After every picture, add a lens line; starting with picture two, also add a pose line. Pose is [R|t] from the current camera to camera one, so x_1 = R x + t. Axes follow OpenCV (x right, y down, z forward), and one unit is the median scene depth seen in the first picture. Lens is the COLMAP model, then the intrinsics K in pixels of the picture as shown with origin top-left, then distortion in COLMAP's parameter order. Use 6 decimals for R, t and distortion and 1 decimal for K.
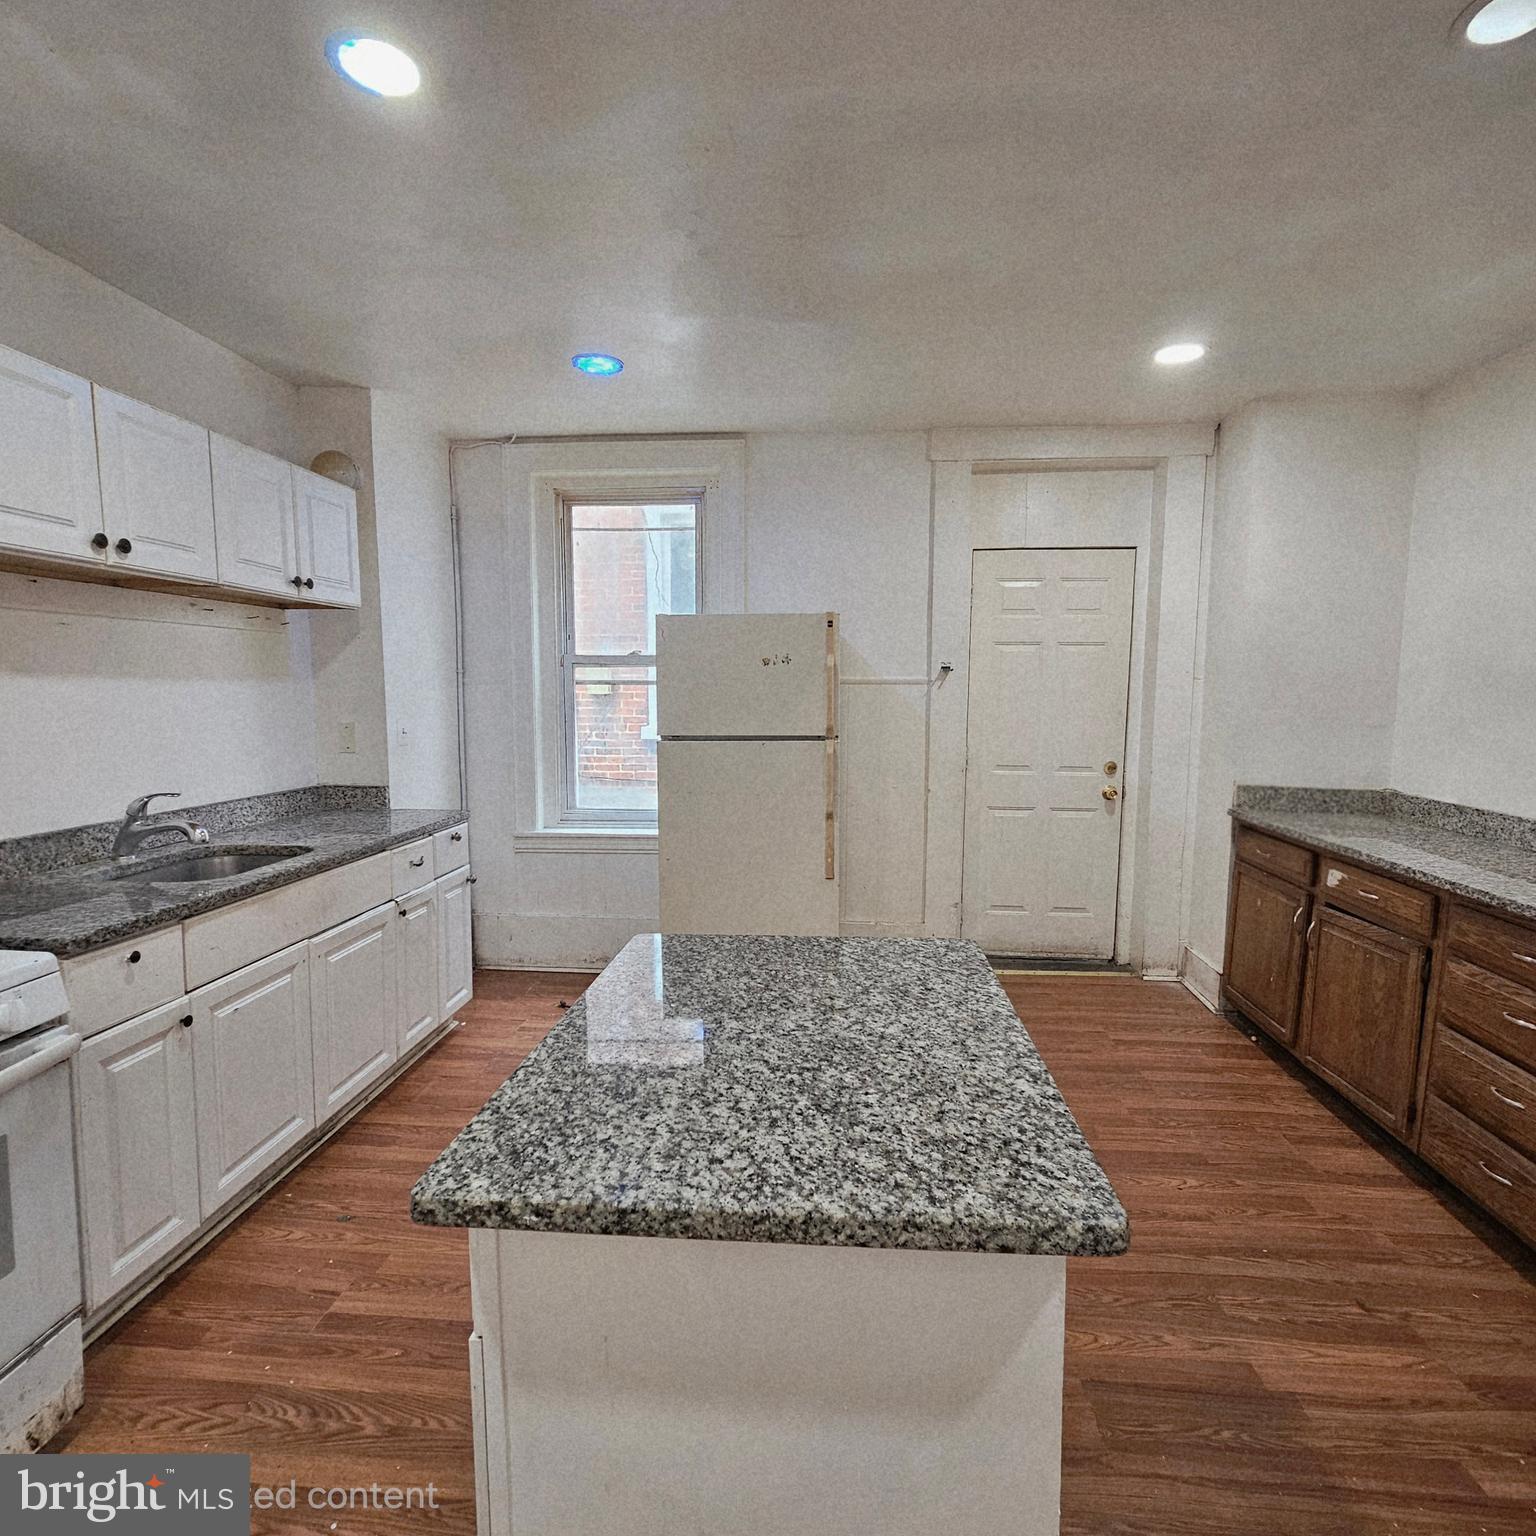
lens RADIAL K [[840.9, 0, 768.0], [0, 840.9, 768.0], [0, 0, 1]] dist [-0.001679, 0.002236]
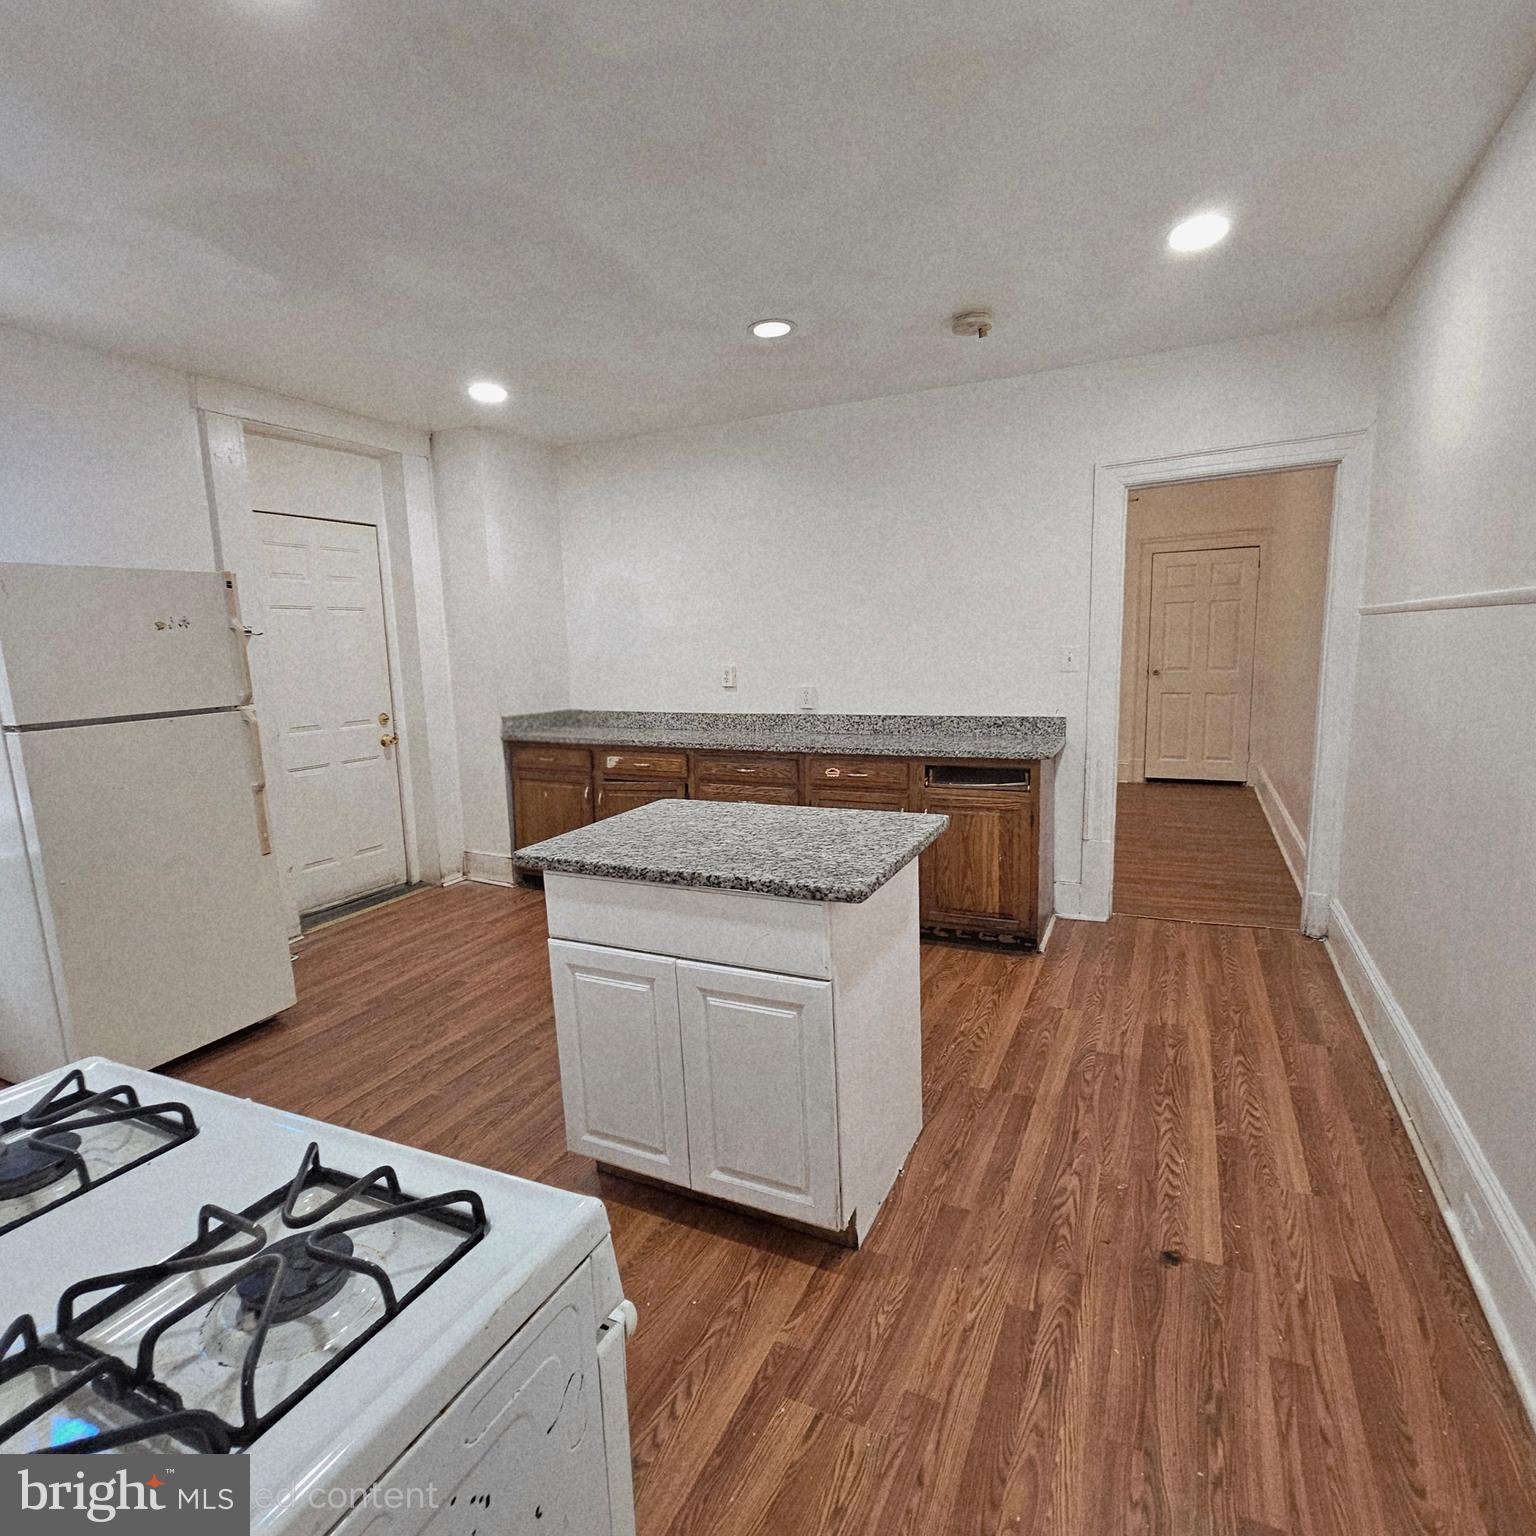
lens RADIAL K [[840.9, 0, 768.0], [0, 840.9, 768.0], [0, 0, 1]] dist [-0.001679, 0.002236]
pose [[0.366404, -0.156907, 0.917131, -0.554355], [0.120083, 0.985410, 0.120614, -0.011120], [-0.922675, 0.065938, 0.379899, 0.101832]]
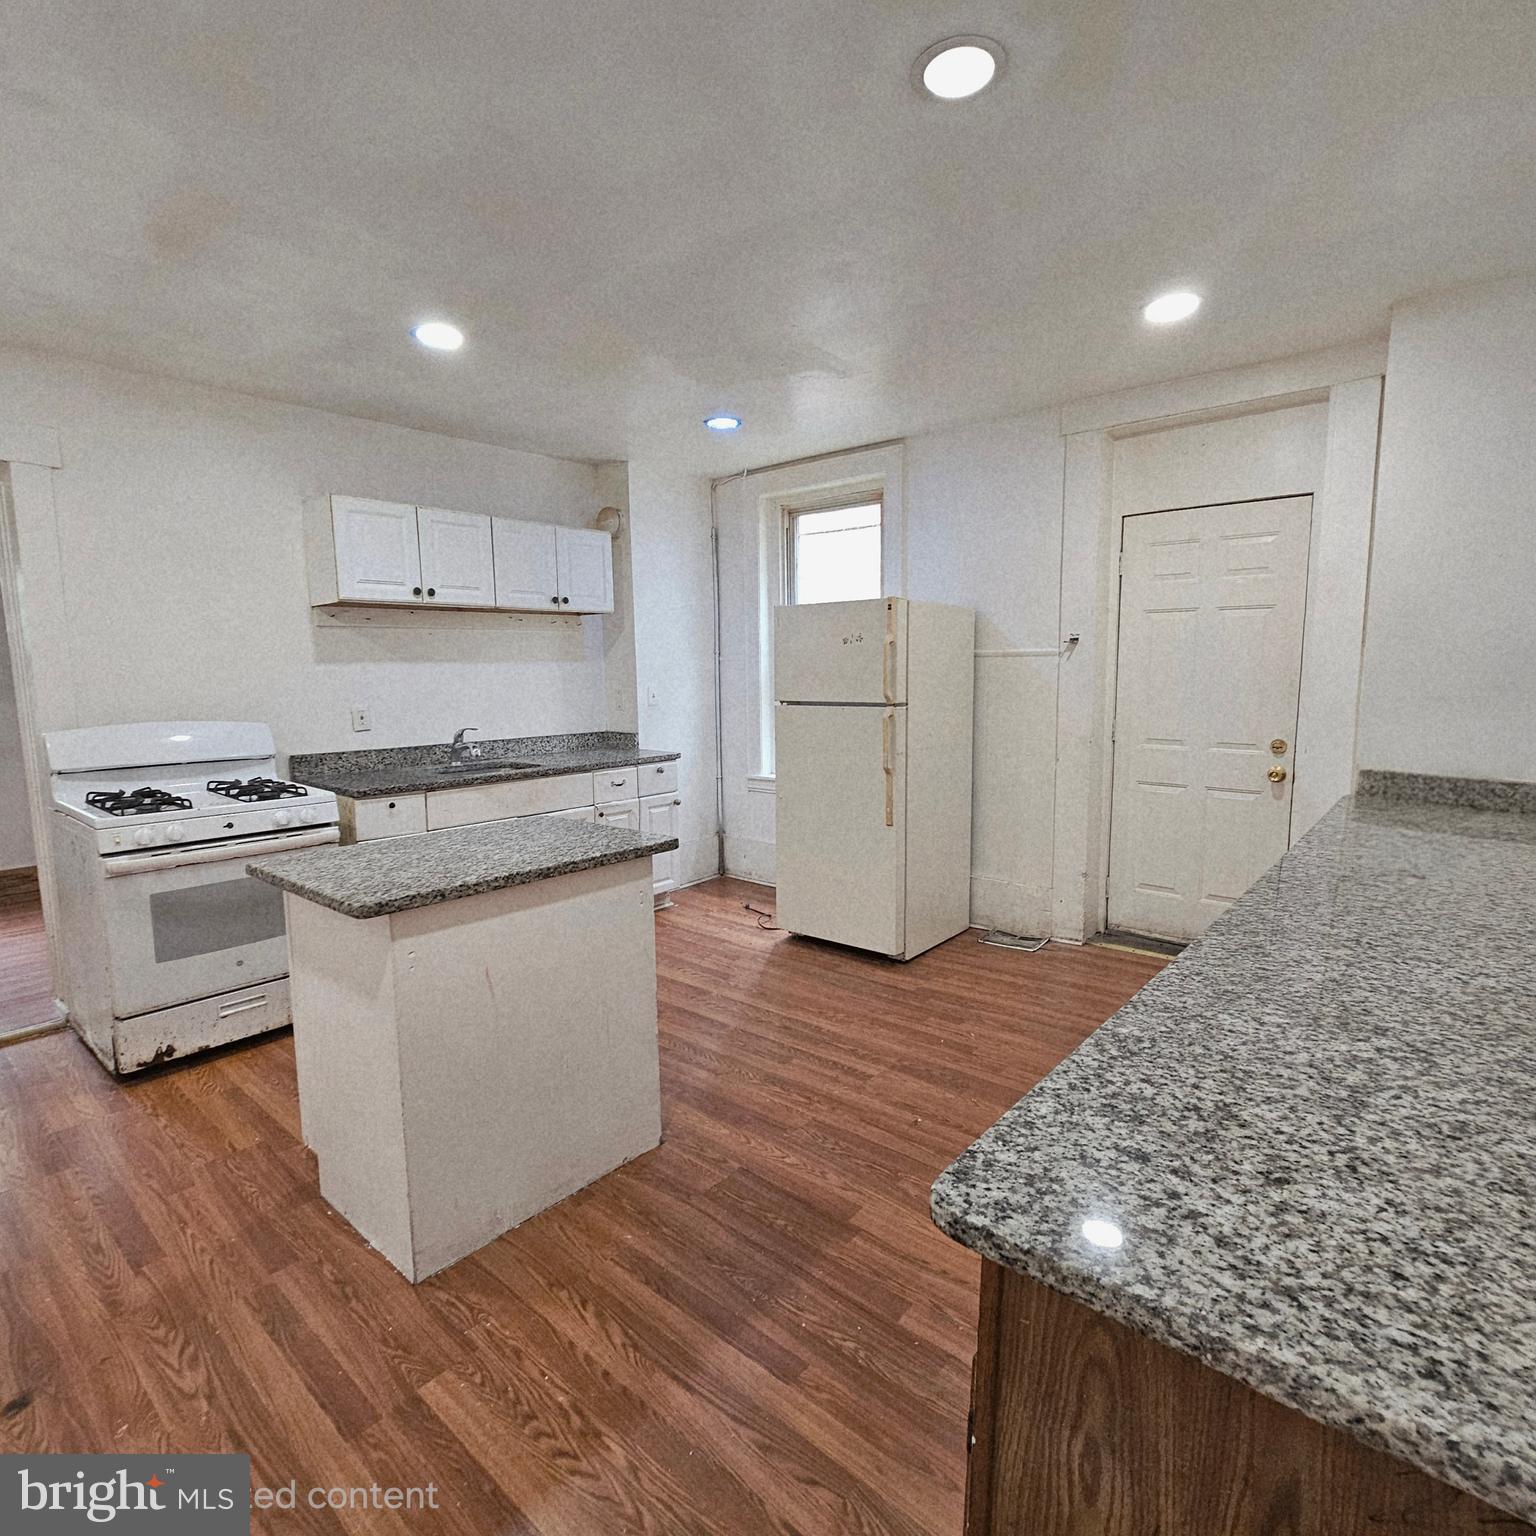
lens RADIAL K [[840.9, 0, 768.0], [0, 840.9, 768.0], [0, 0, 1]] dist [-0.001679, 0.002236]
pose [[0.805955, 0.060423, -0.588885, 0.596518], [-0.041494, 0.998097, 0.045622, 0.005166], [0.590520, -0.012335, 0.806928, -0.040756]]
